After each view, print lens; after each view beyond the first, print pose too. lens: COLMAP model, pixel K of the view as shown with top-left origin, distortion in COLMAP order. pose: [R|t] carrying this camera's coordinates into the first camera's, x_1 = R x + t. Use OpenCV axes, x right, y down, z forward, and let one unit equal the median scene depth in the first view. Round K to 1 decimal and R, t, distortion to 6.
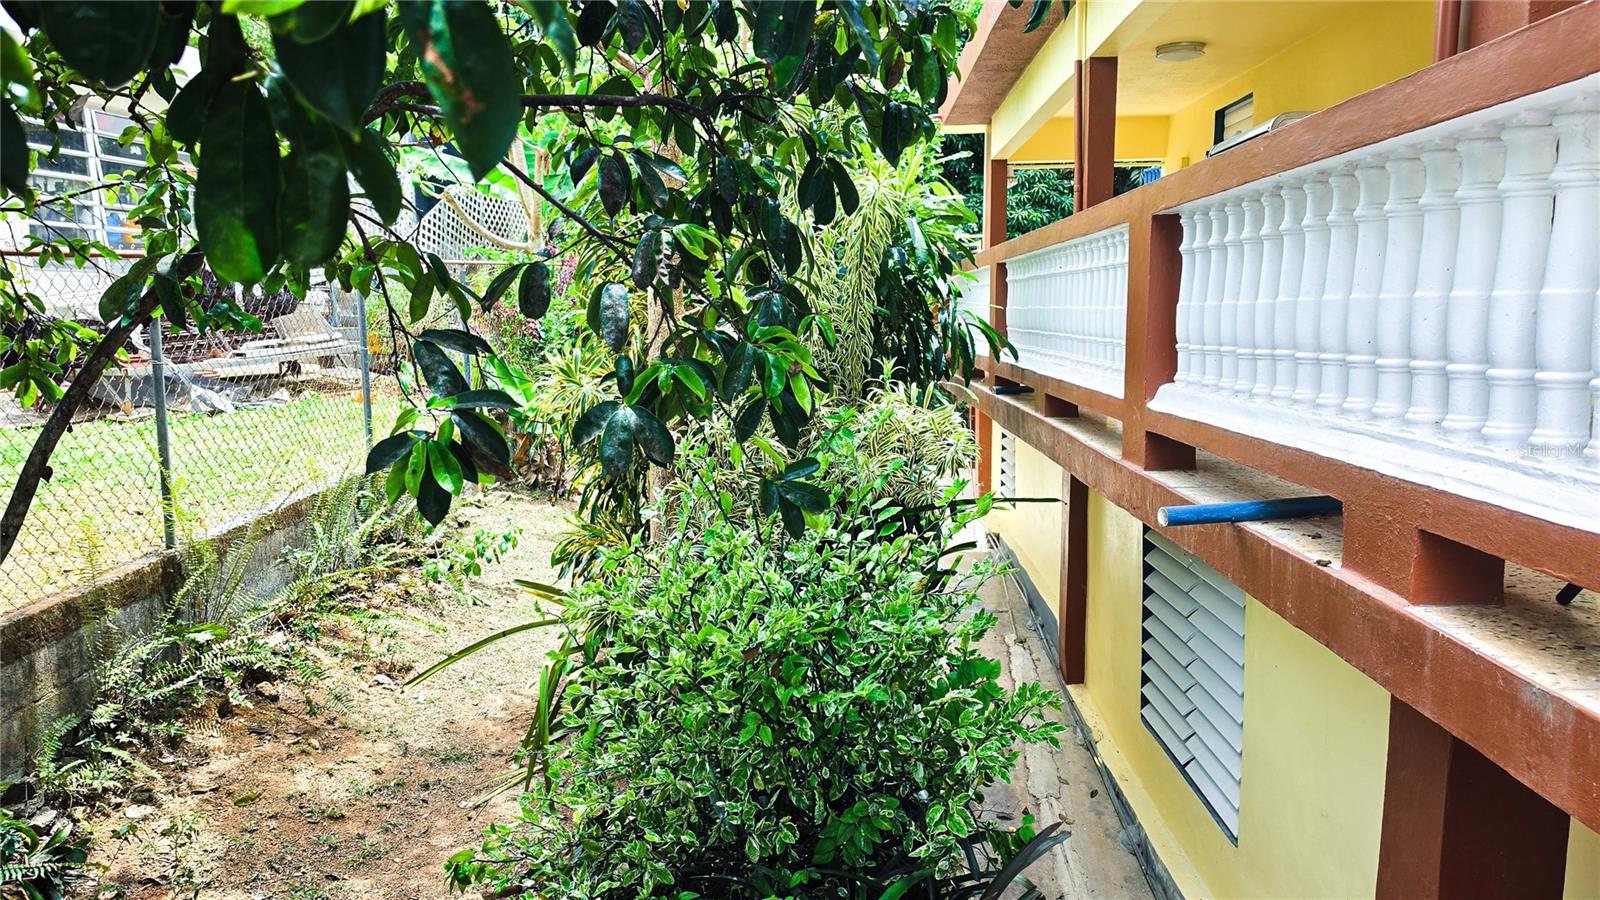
lens RADIAL K [[1127.8, 0, 793.4], [0, 1127.8, 443.6], [0, 0, 1]] dist [-0.018799, -0.029946]
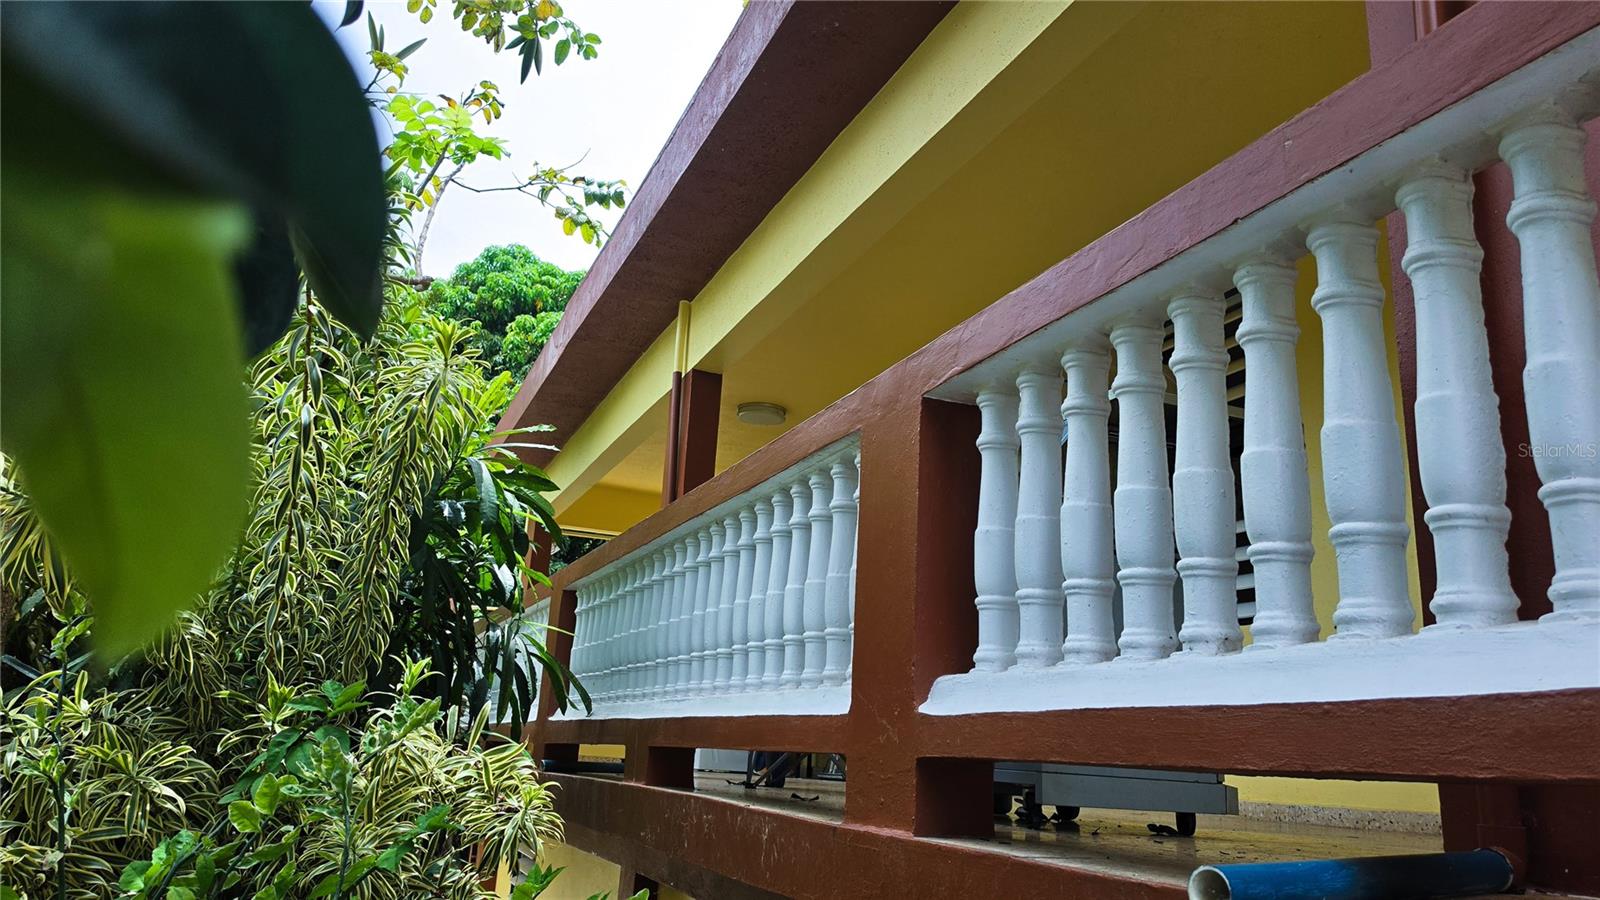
lens RADIAL K [[1061.0, 0, 800.0], [0, 1061.0, 450.0], [0, 0, 1]] dist [-0.000003, -0.020351]
pose [[0.891697, 0.182835, 0.414063, 0.011961], [-0.014116, 0.925574, -0.378302, 0.025480], [-0.452413, 0.331486, 0.827913, 0.343369]]
